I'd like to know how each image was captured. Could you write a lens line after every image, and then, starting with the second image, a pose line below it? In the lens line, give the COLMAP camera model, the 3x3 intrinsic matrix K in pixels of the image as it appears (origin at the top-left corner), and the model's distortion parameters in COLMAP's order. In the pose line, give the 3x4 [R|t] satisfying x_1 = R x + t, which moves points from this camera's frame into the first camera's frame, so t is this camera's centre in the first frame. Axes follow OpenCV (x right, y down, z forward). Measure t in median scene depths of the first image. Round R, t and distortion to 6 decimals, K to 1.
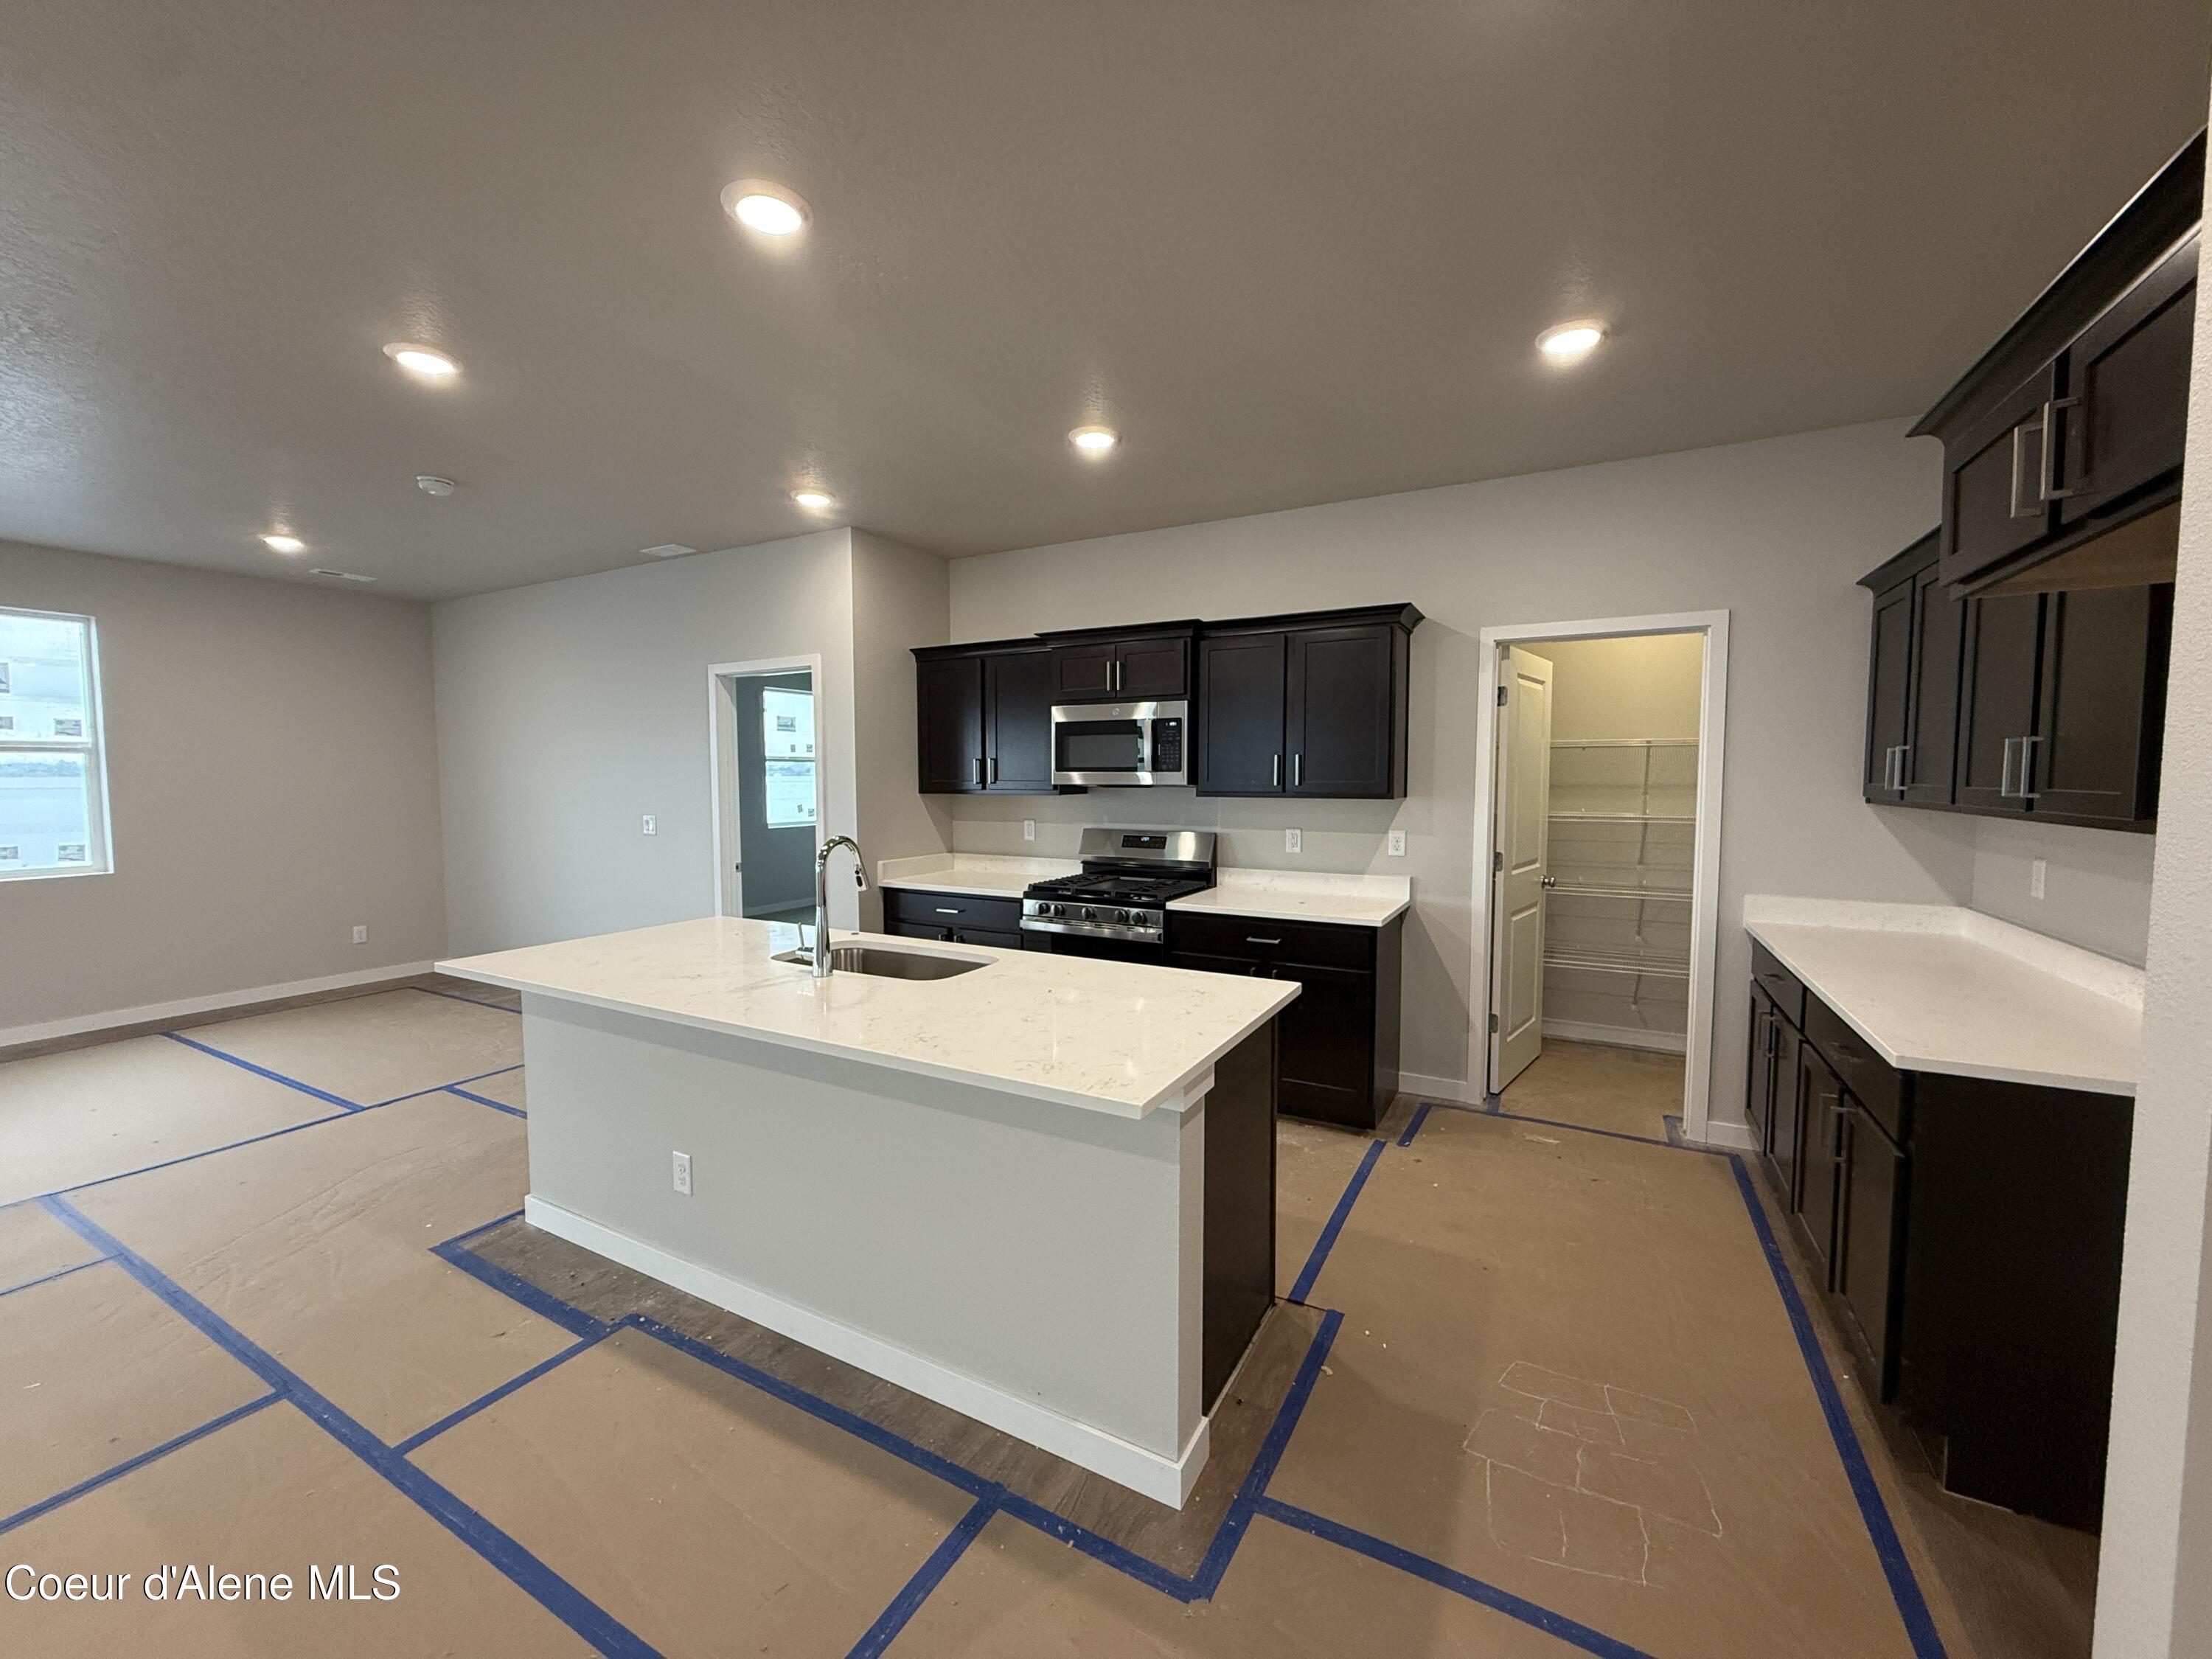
lens RADIAL K [[870.1, 0, 1095.5], [0, 870.1, 832.1], [0, 0, 1]] dist [0.000139, 0.000164]
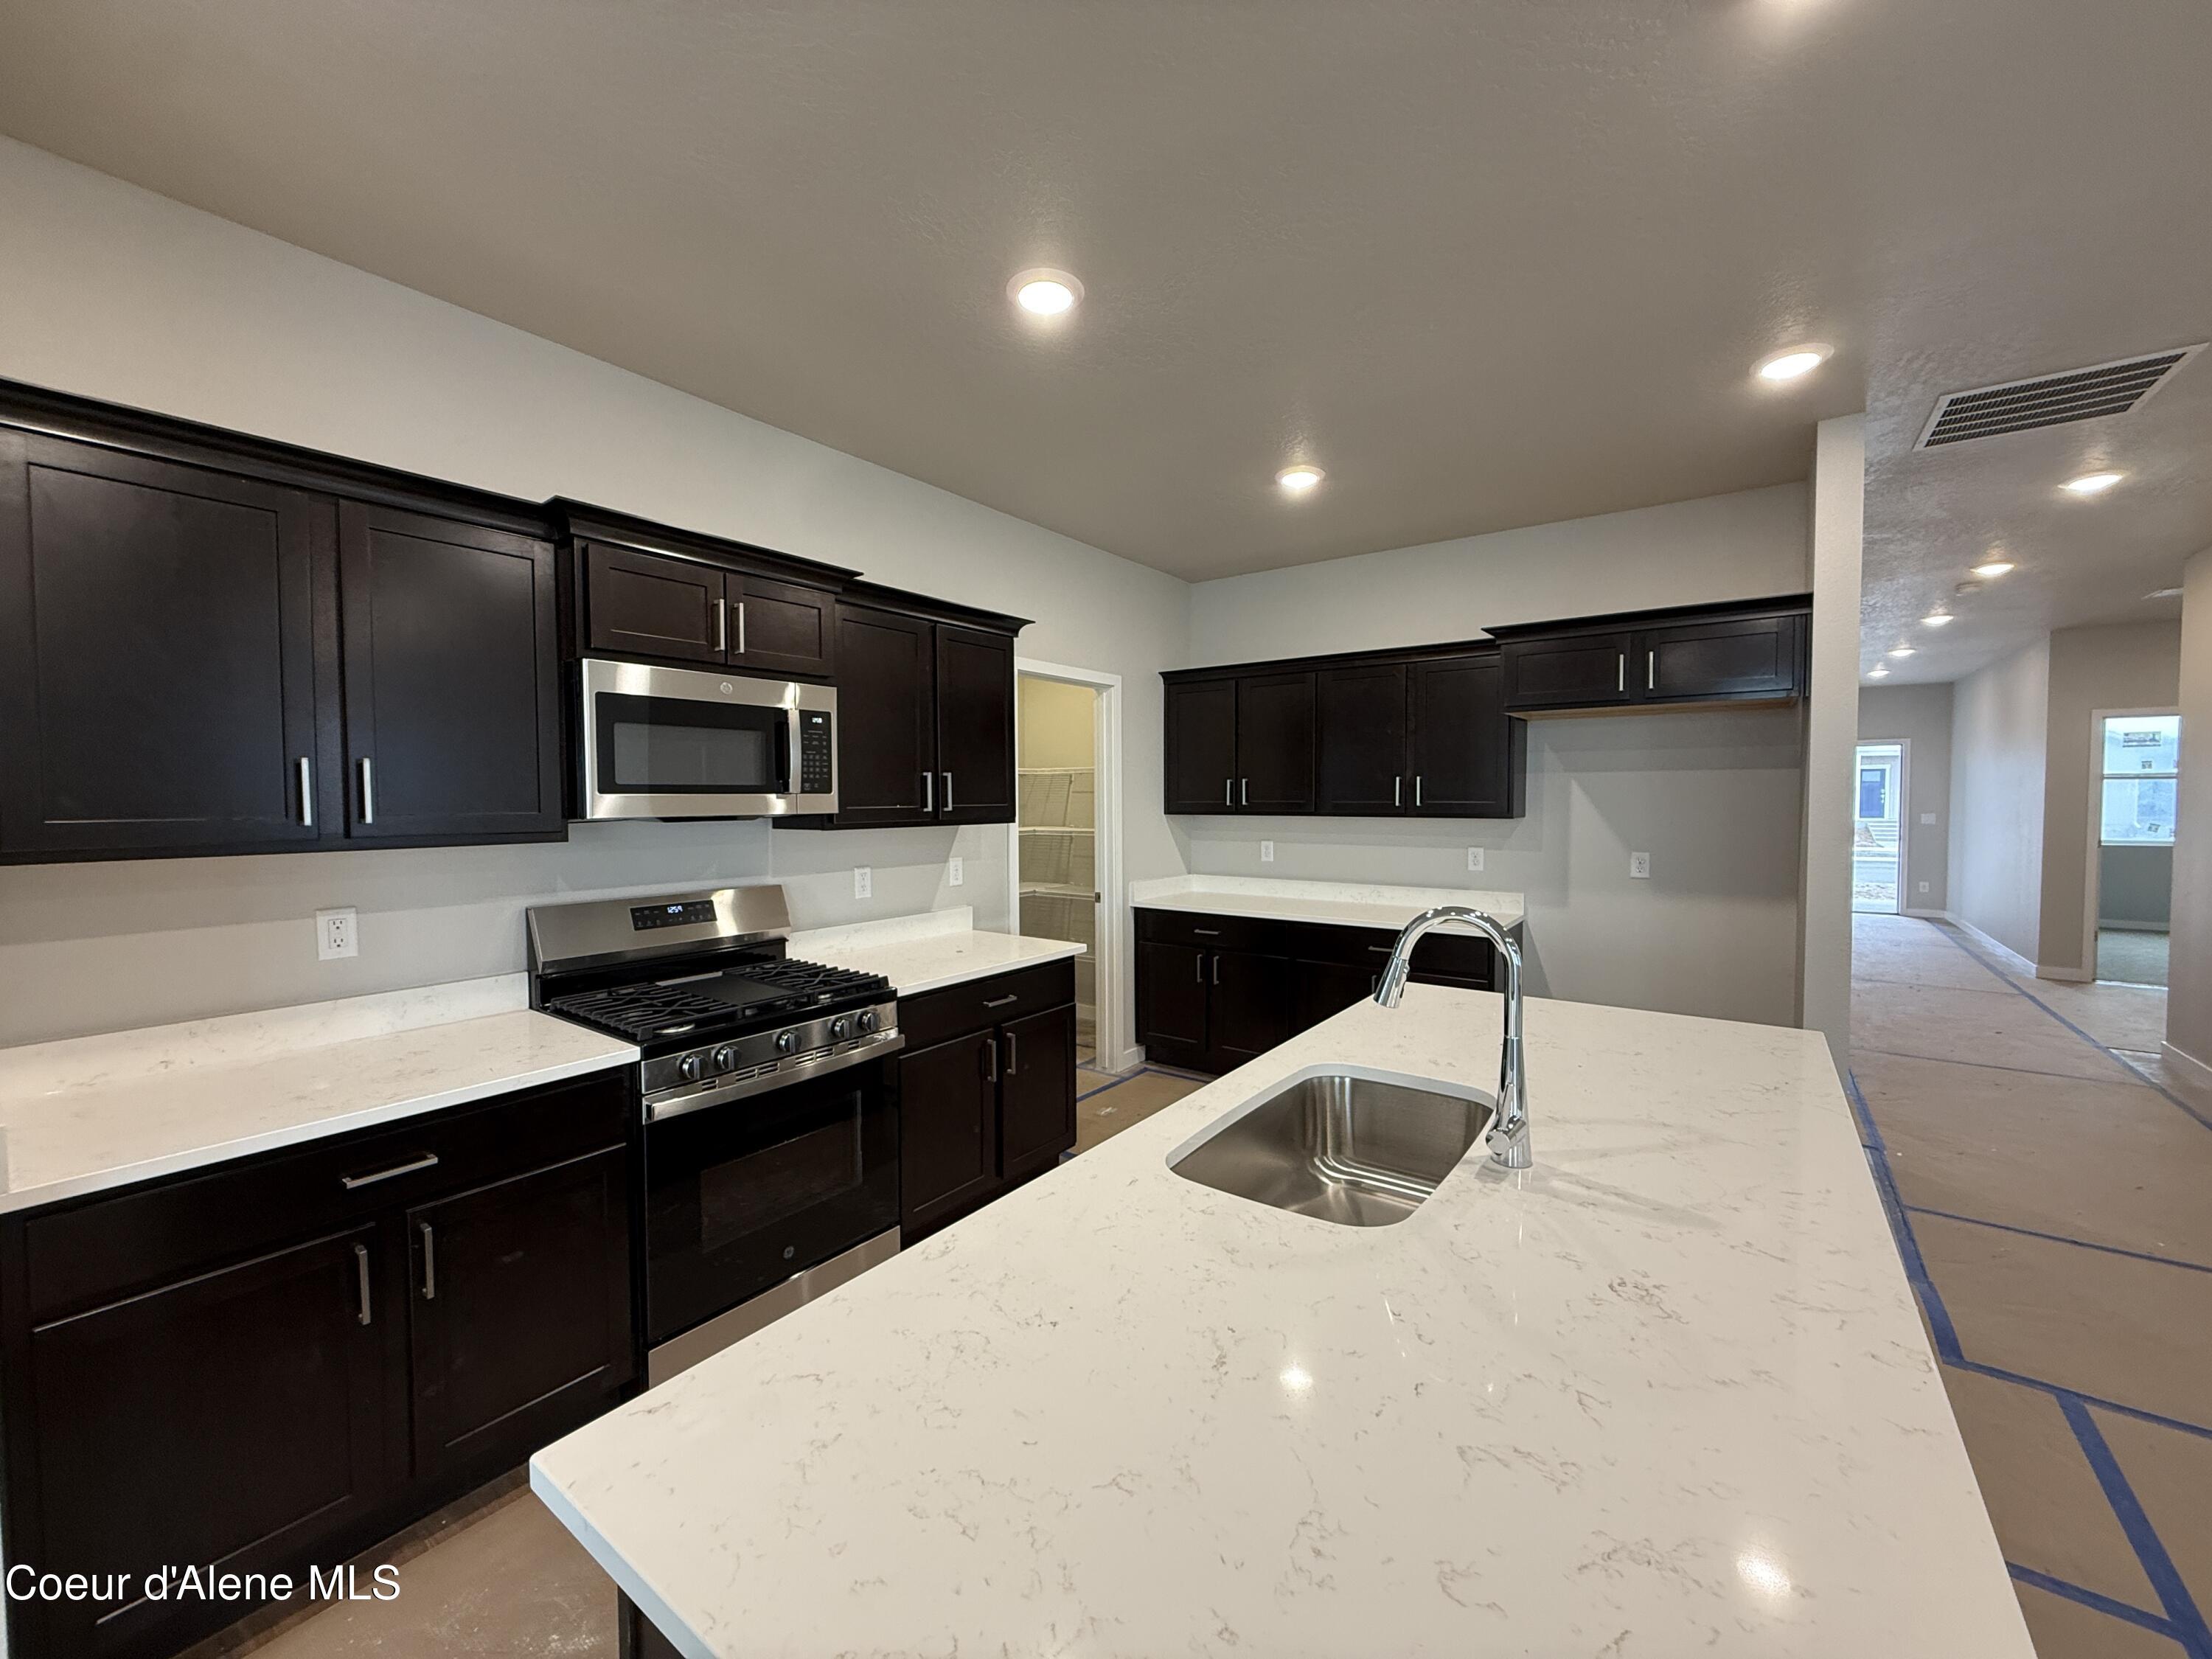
lens RADIAL K [[873.9, 0, 1101.2], [0, 873.9, 825.9], [0, 0, 1]] dist [-0.000700, 0.000198]
pose [[0.130549, -0.034312, 0.990848, -0.547007], [0.070158, 0.997215, 0.025289, -0.048066], [-0.988956, 0.066215, 0.132593, 0.724055]]
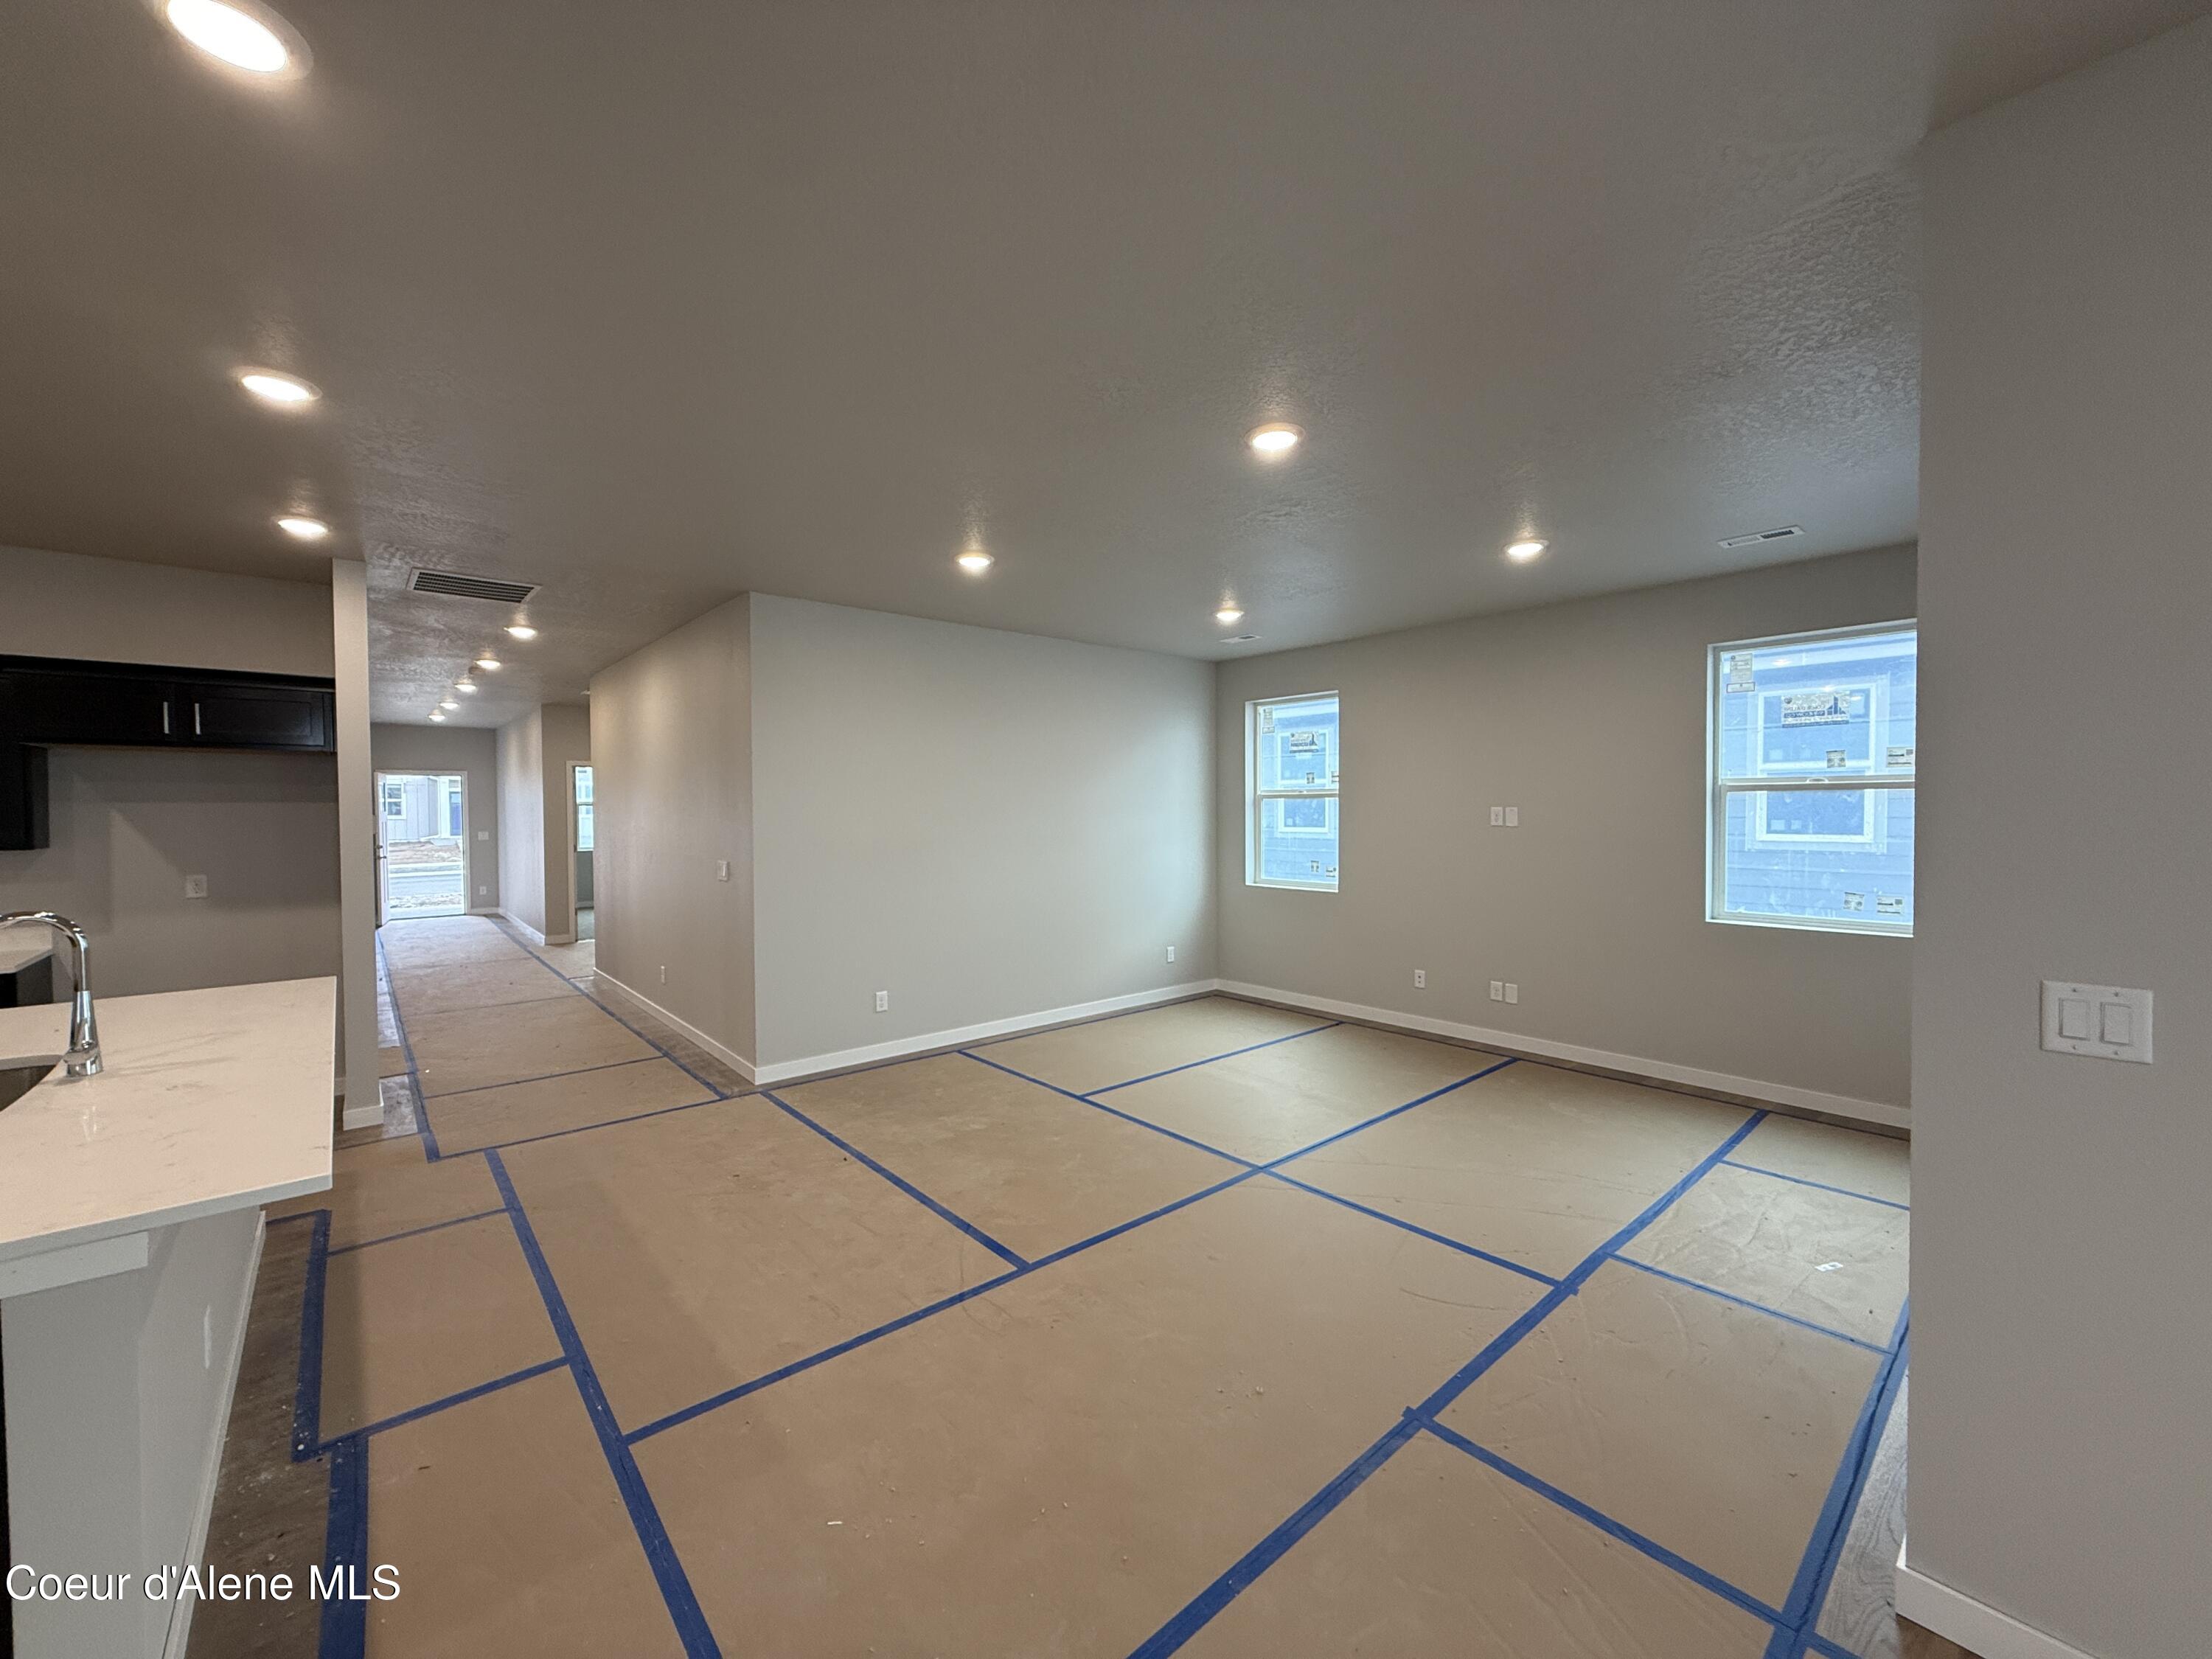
lens RADIAL K [[873.9, 0, 1101.2], [0, 873.9, 825.9], [0, 0, 1]] dist [-0.000700, 0.000198]
pose [[-0.937607, -0.000218, 0.347696, -0.938219], [0.030328, 0.996137, 0.082408, -0.068082], [-0.346370, 0.087811, -0.933979, 0.880386]]
